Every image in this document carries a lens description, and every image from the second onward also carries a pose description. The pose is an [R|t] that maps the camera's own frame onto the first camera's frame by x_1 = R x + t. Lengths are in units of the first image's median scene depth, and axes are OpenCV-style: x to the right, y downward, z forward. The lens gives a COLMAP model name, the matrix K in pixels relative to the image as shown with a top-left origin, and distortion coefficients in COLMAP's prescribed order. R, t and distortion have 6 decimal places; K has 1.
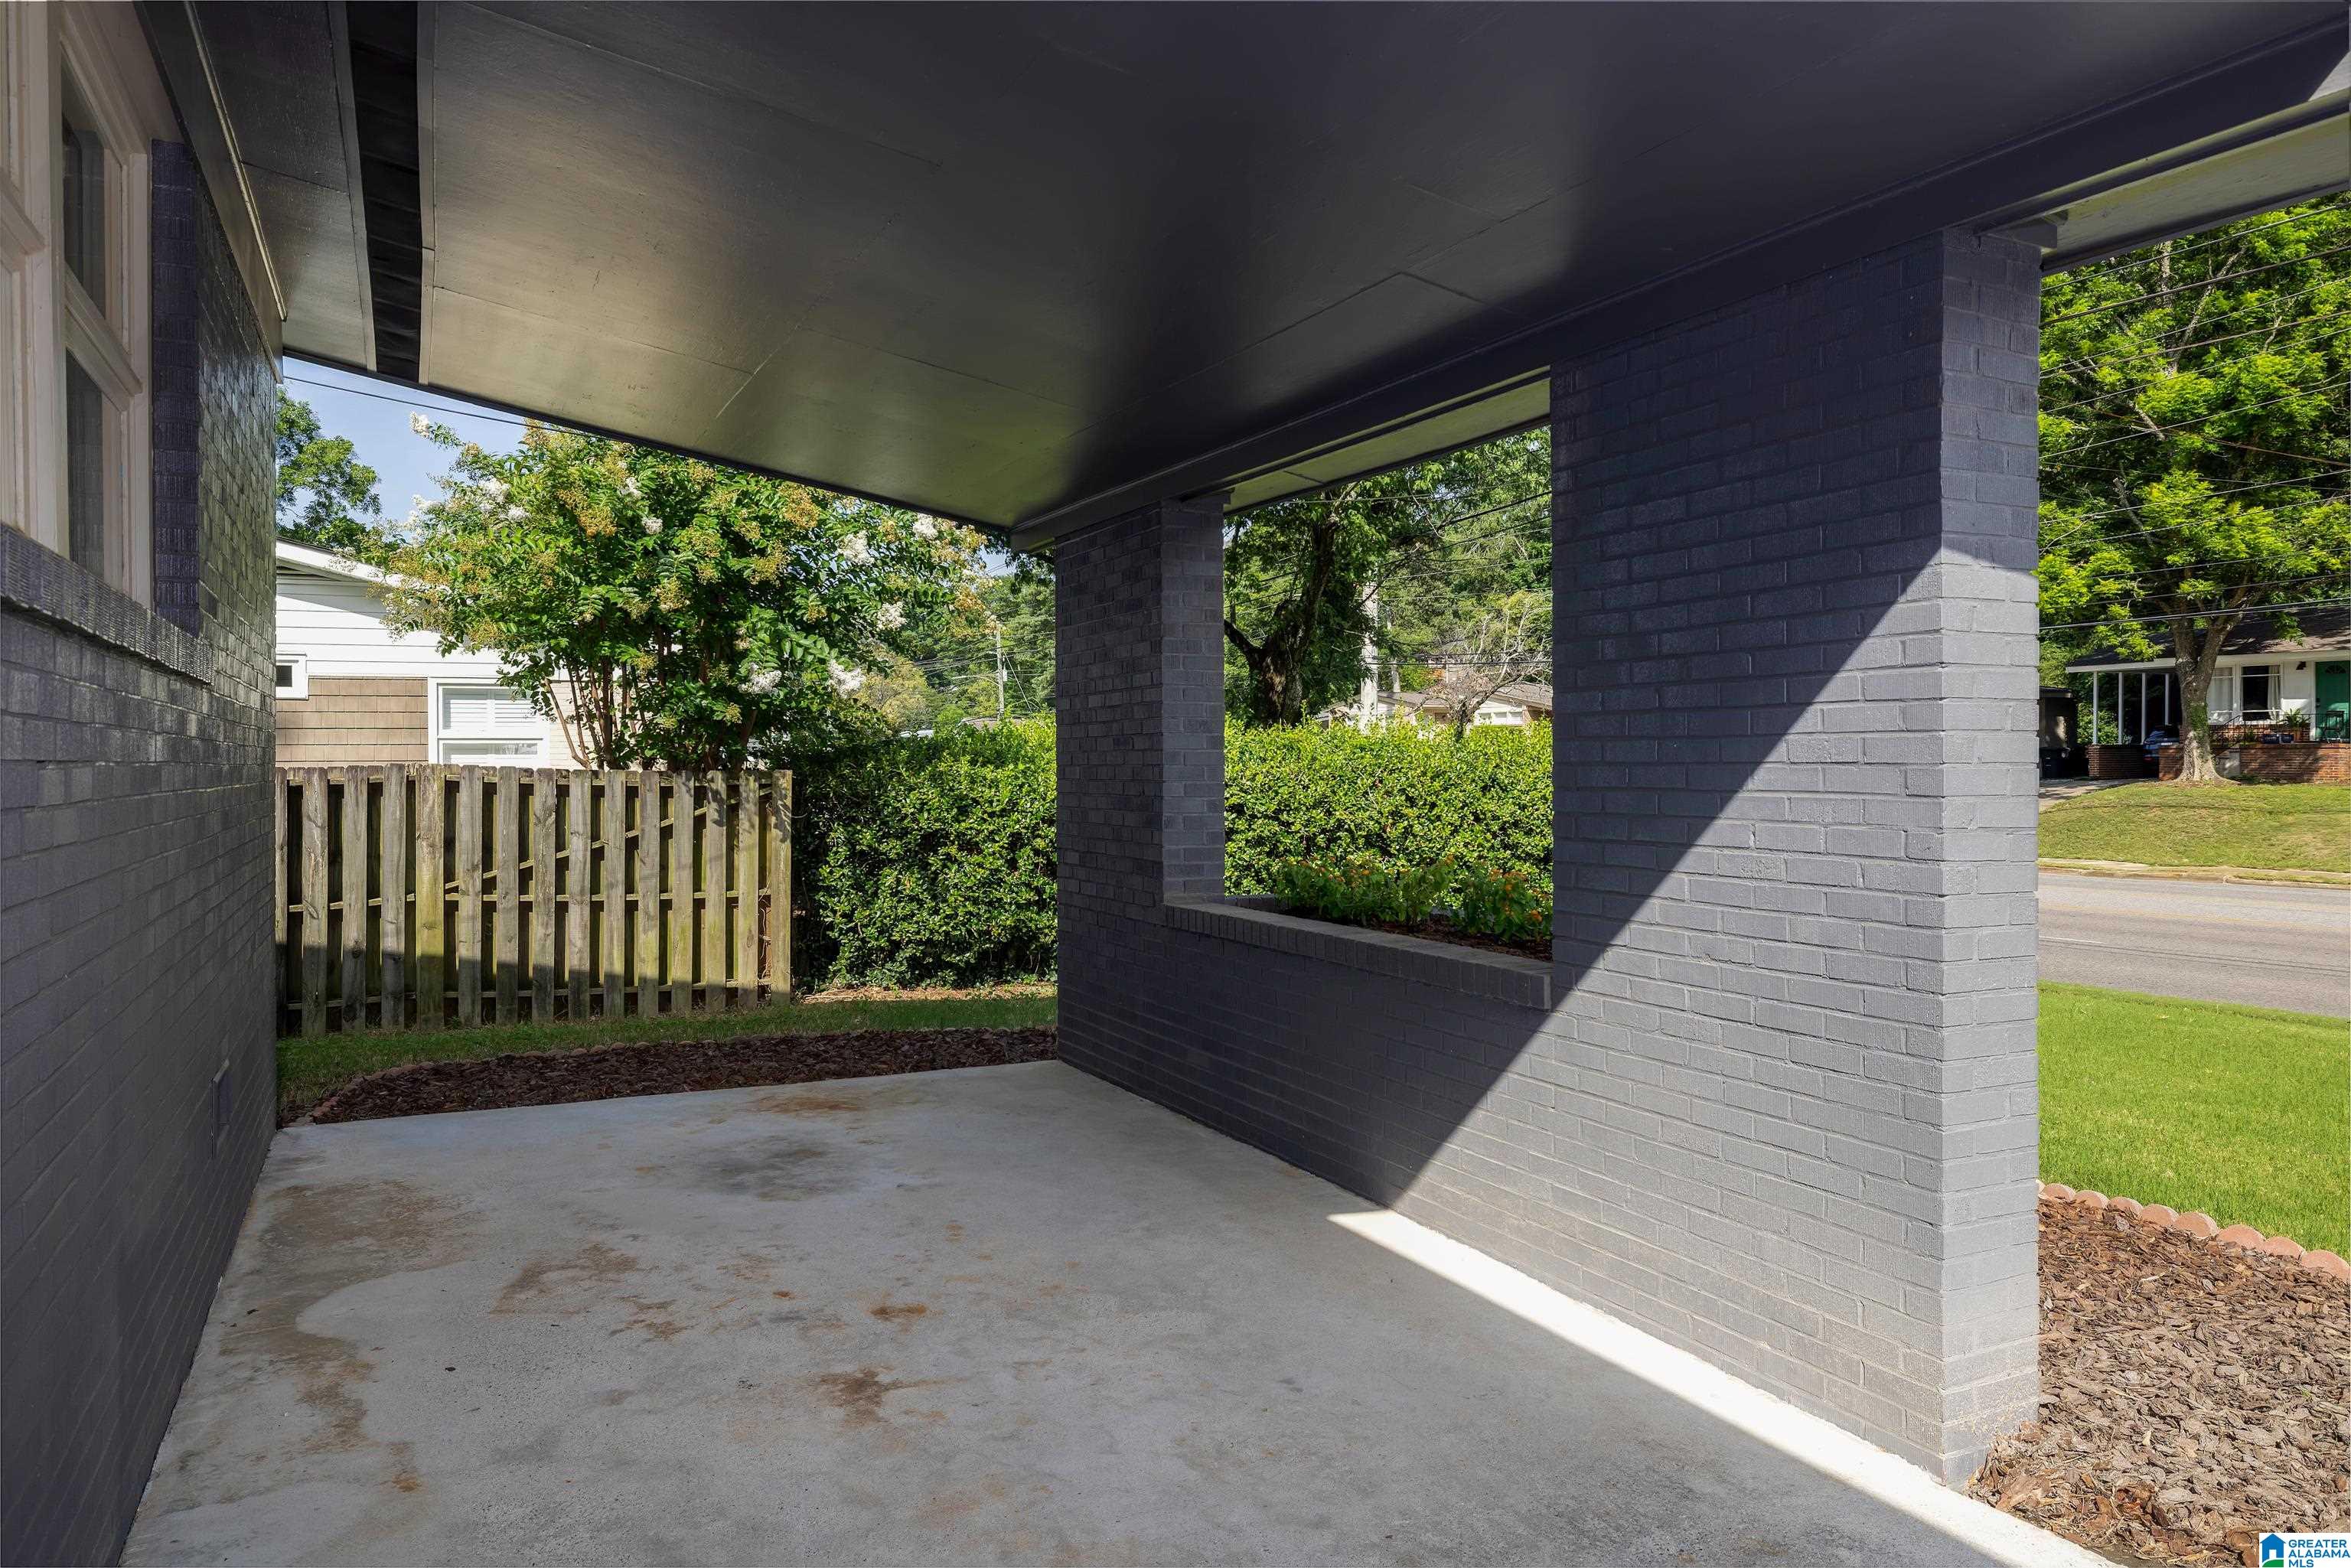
lens RADIAL K [[1635.2, 0, 1182.2], [0, 1635.2, 774.0], [0, 0, 1]] dist [0.005204, 0.001804]
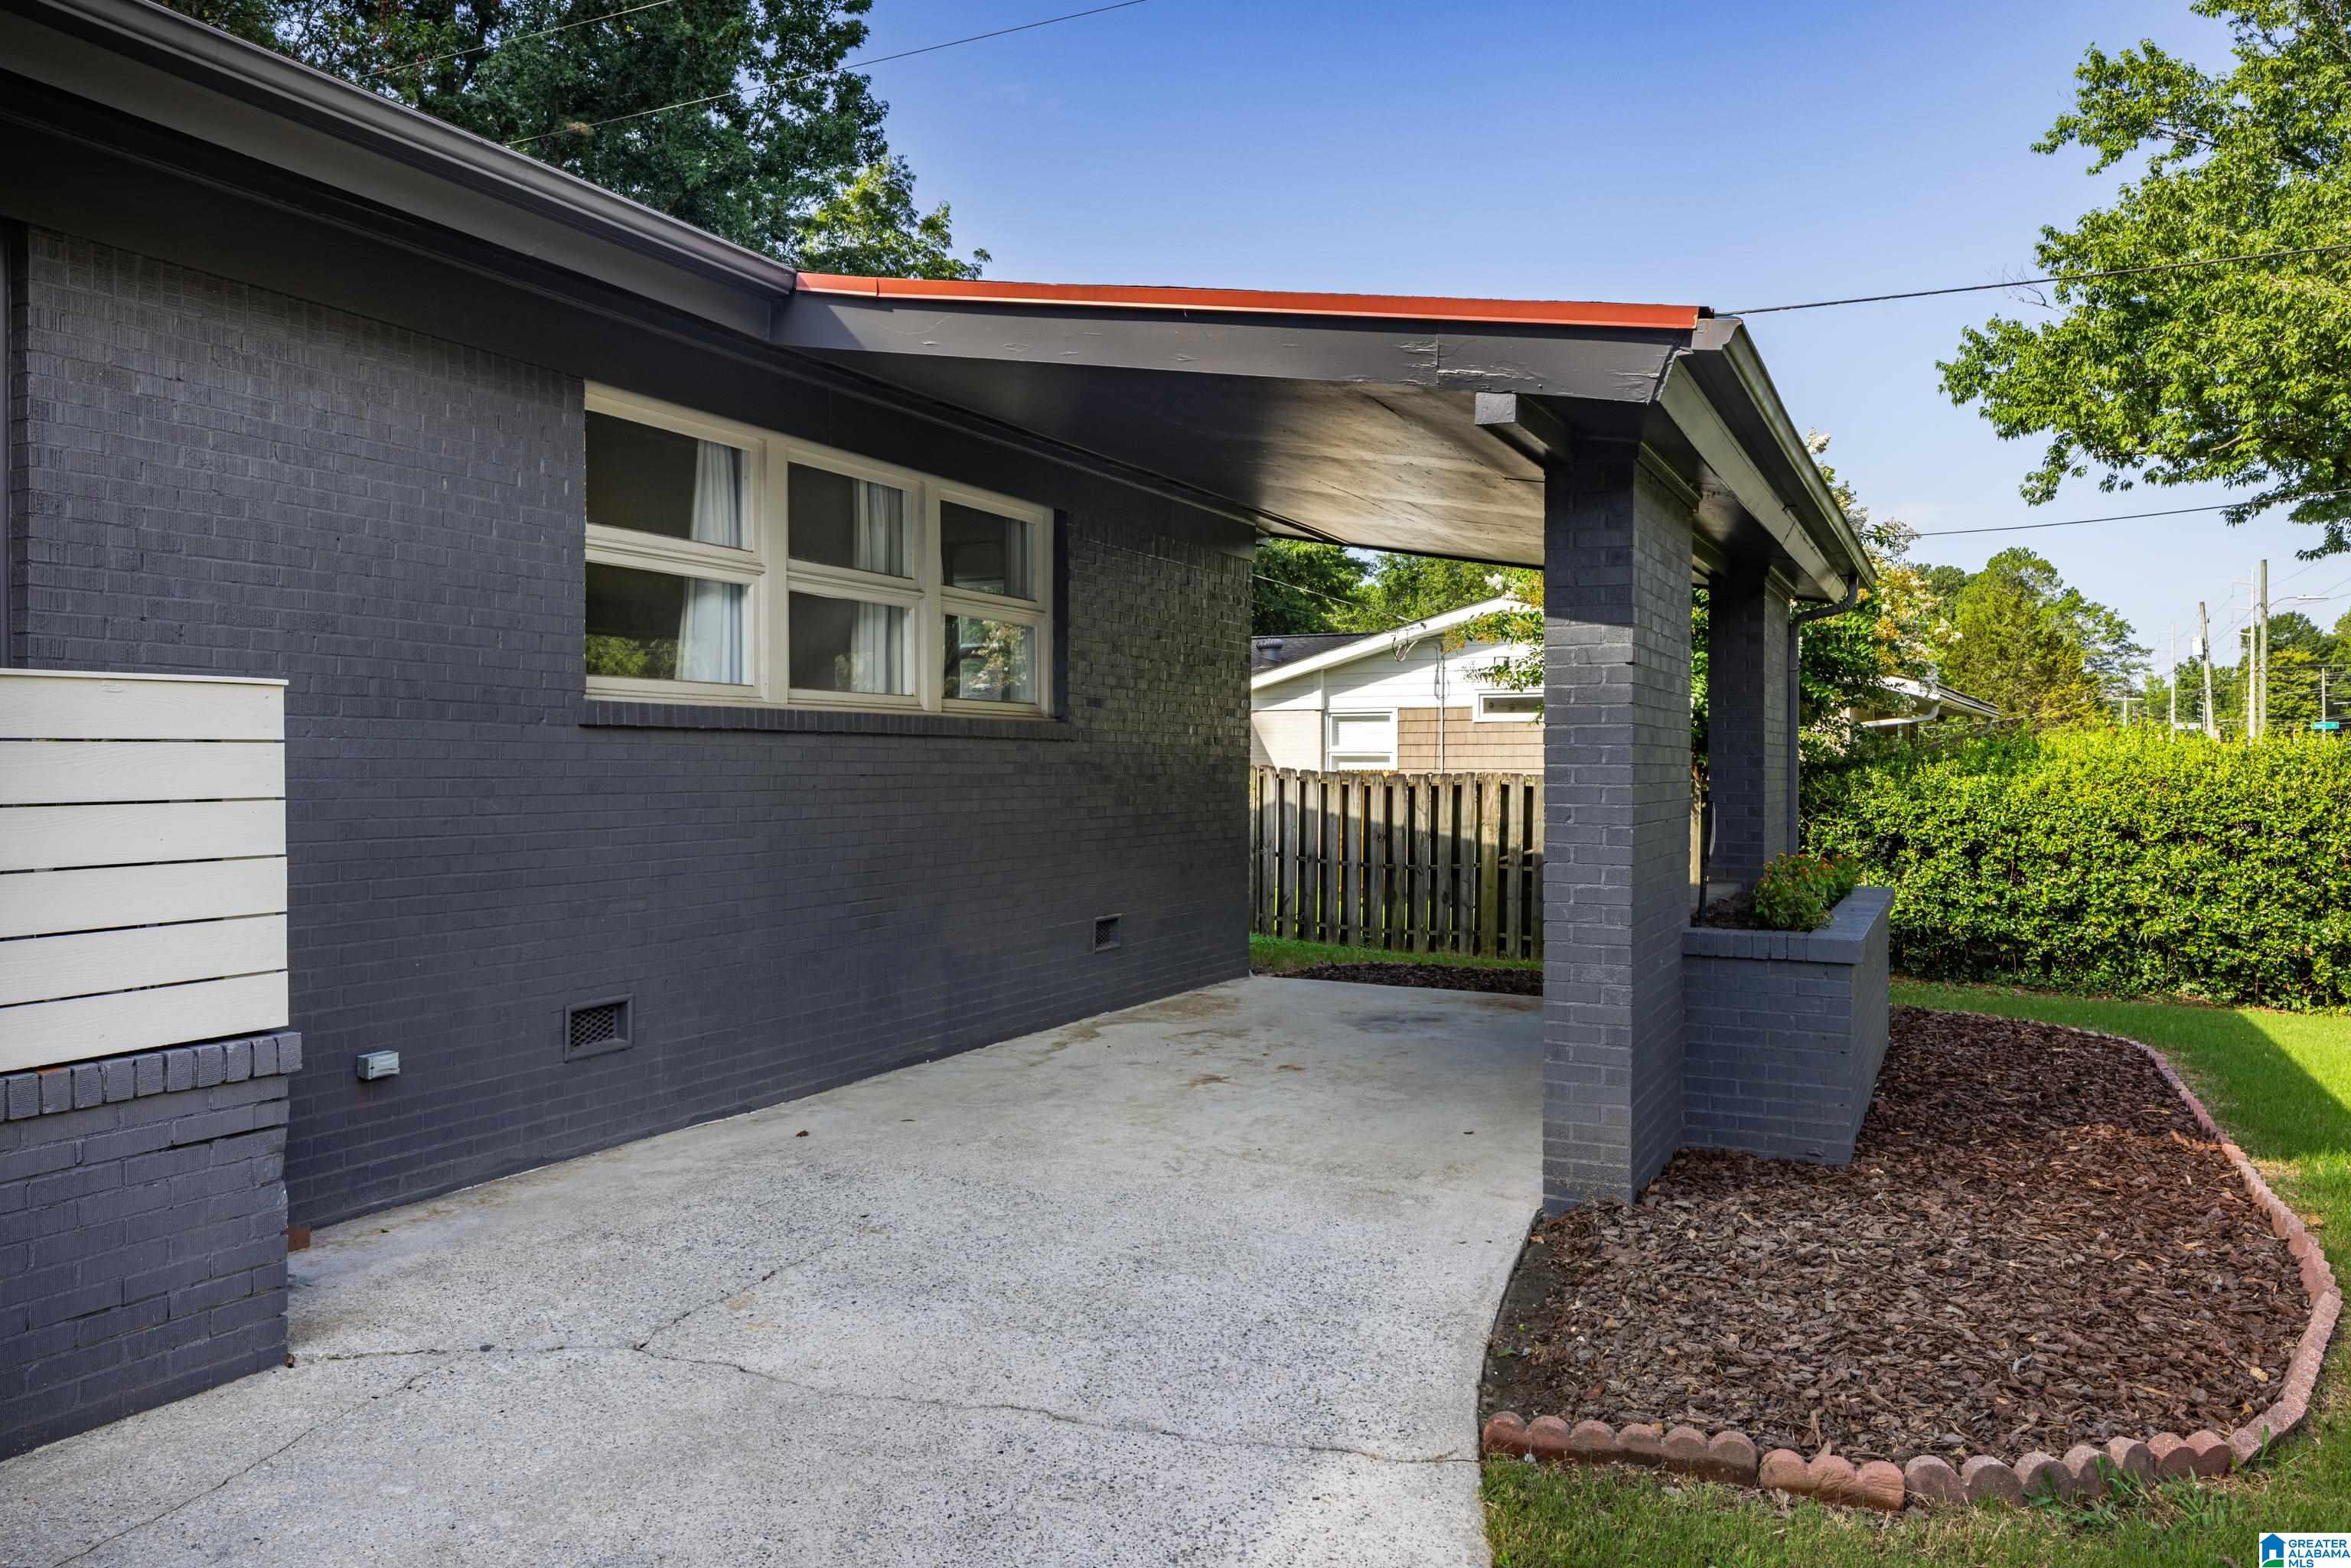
lens RADIAL K [[1635.2, 0, 1174.7], [0, 1635.2, 824.4], [0, 0, 1]] dist [0.005204, 0.001804]
pose [[0.609894, 0.029388, -0.791938, 0.466378], [-0.015343, 0.999563, 0.025277, 0.006712], [0.792334, -0.003266, 0.610078, -0.081925]]
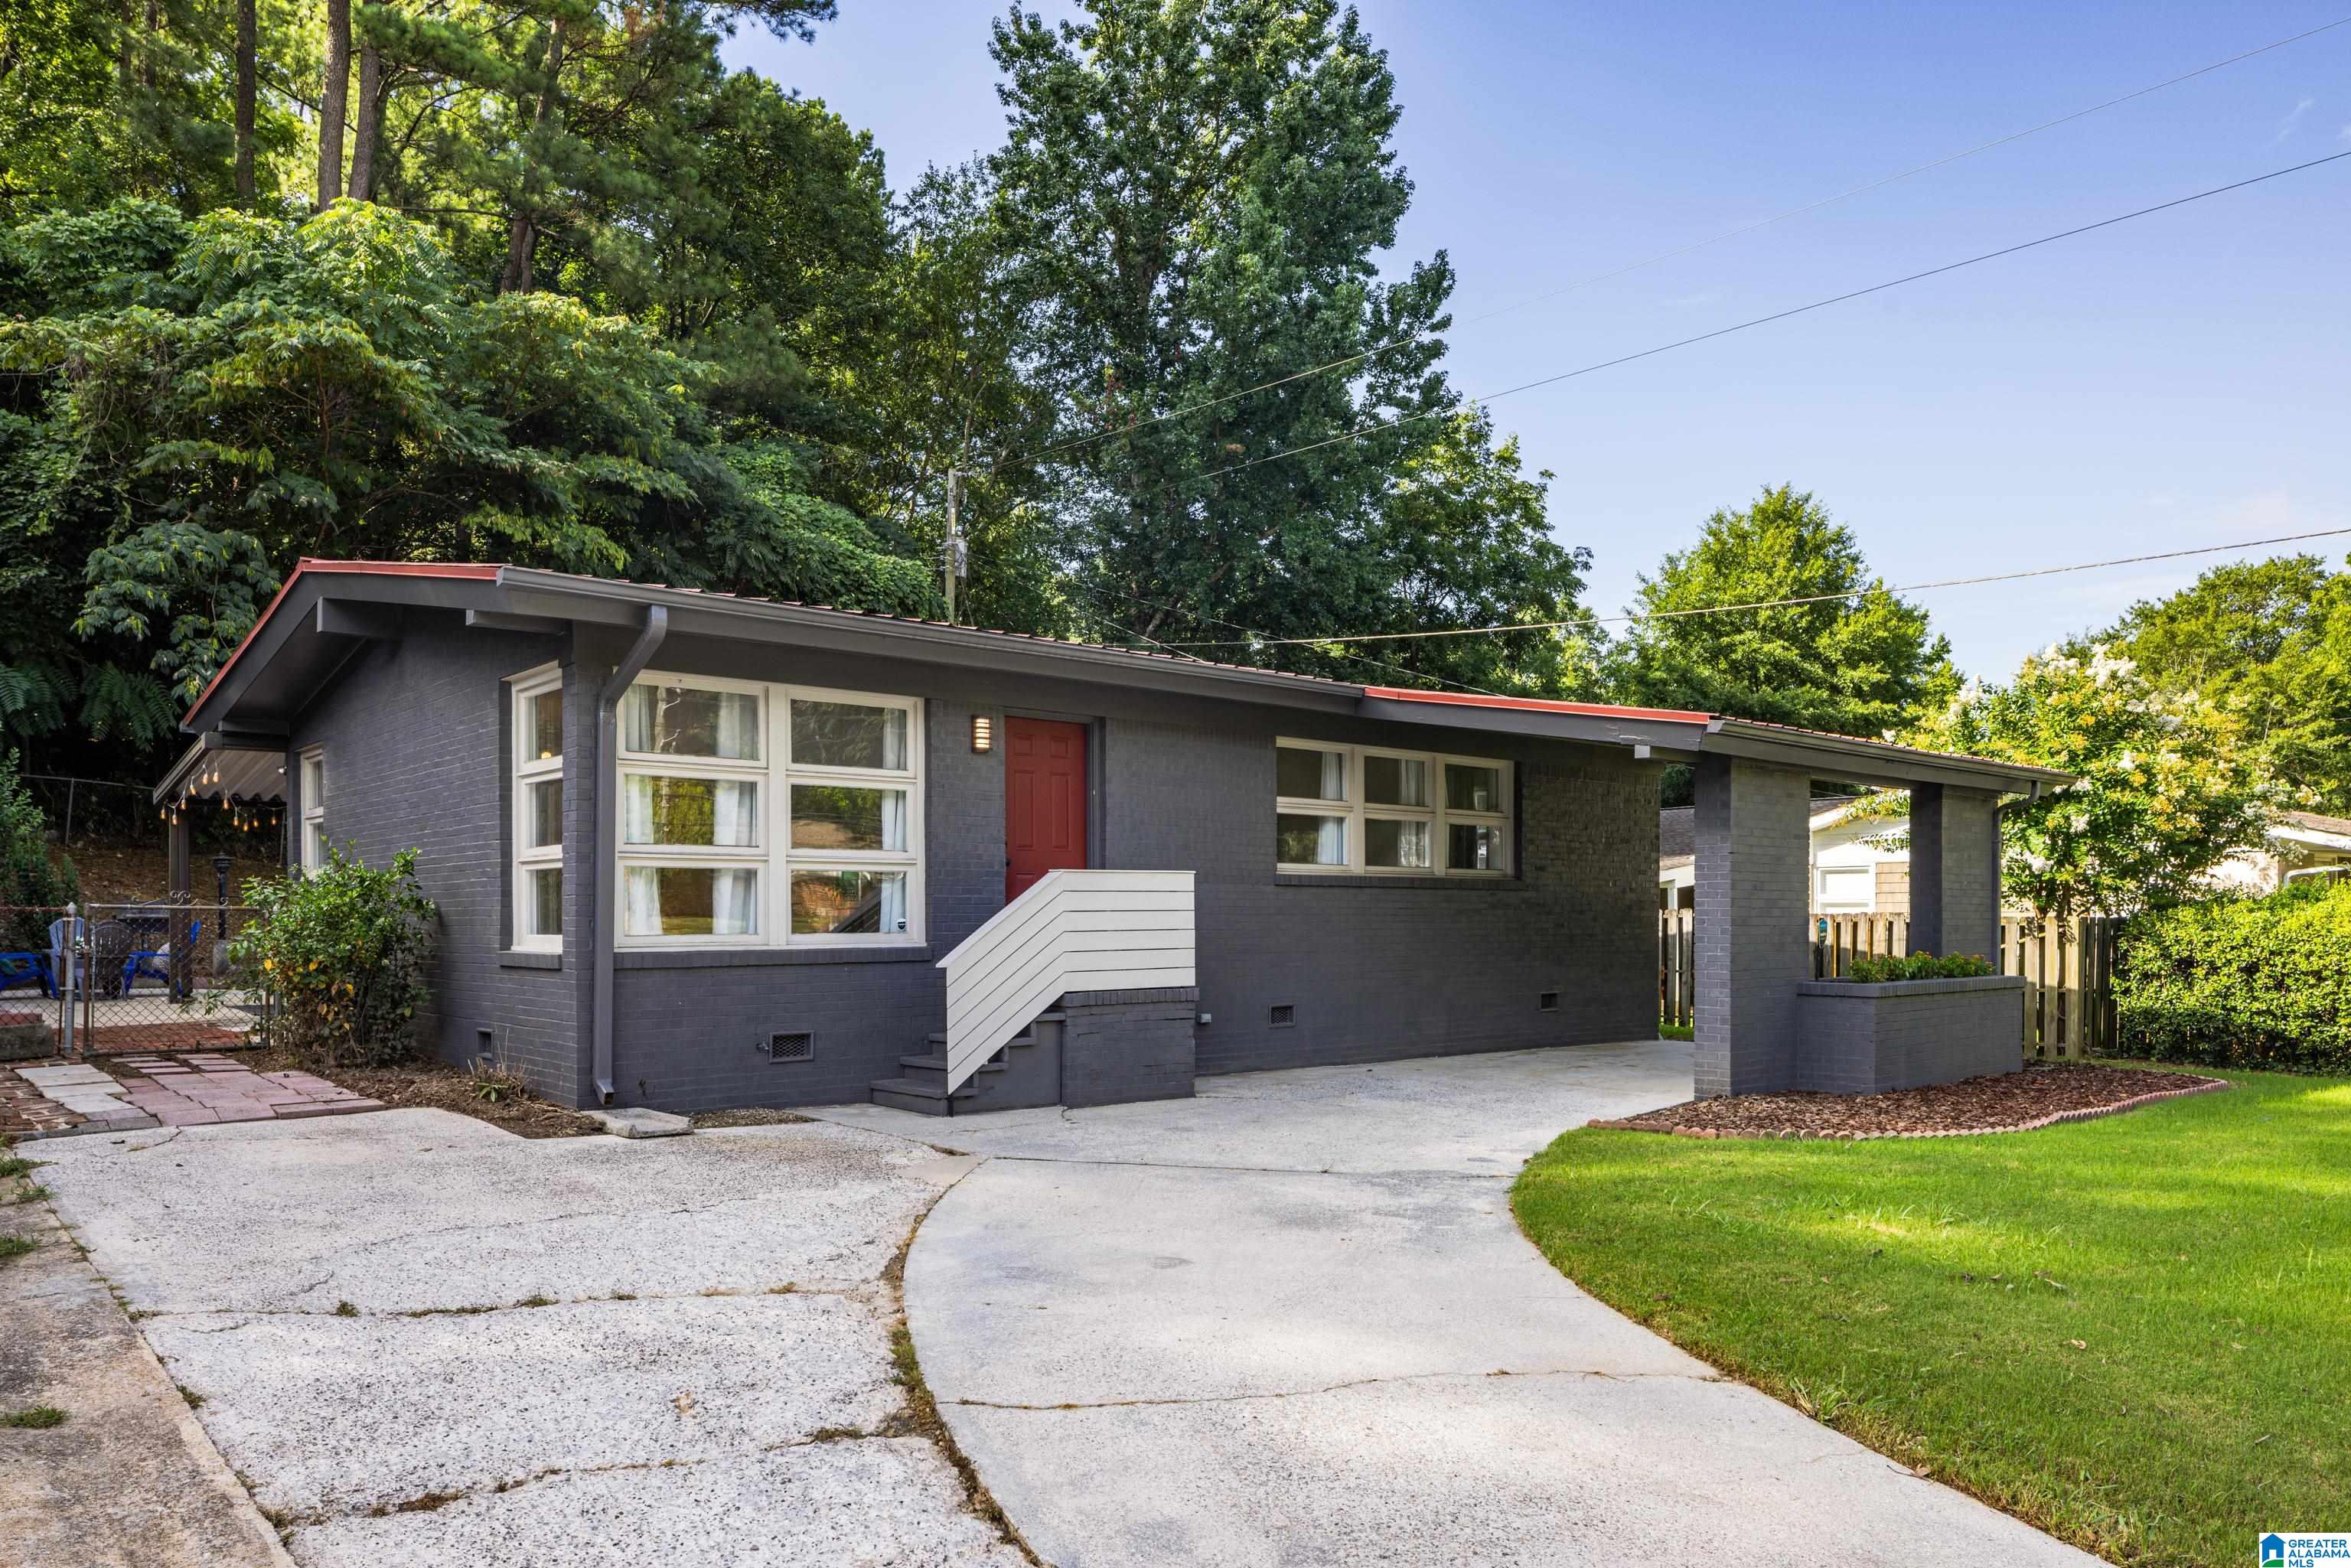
lens RADIAL K [[1635.2, 0, 1178.9], [0, 1635.2, 779.6], [0, 0, 1]] dist [0.005204, 0.001804]
pose [[0.286785, -0.080721, -0.954588, 1.095069], [-0.016926, 0.995861, -0.089296, 0.023468], [0.957845, 0.041767, 0.284232, -0.335864]]
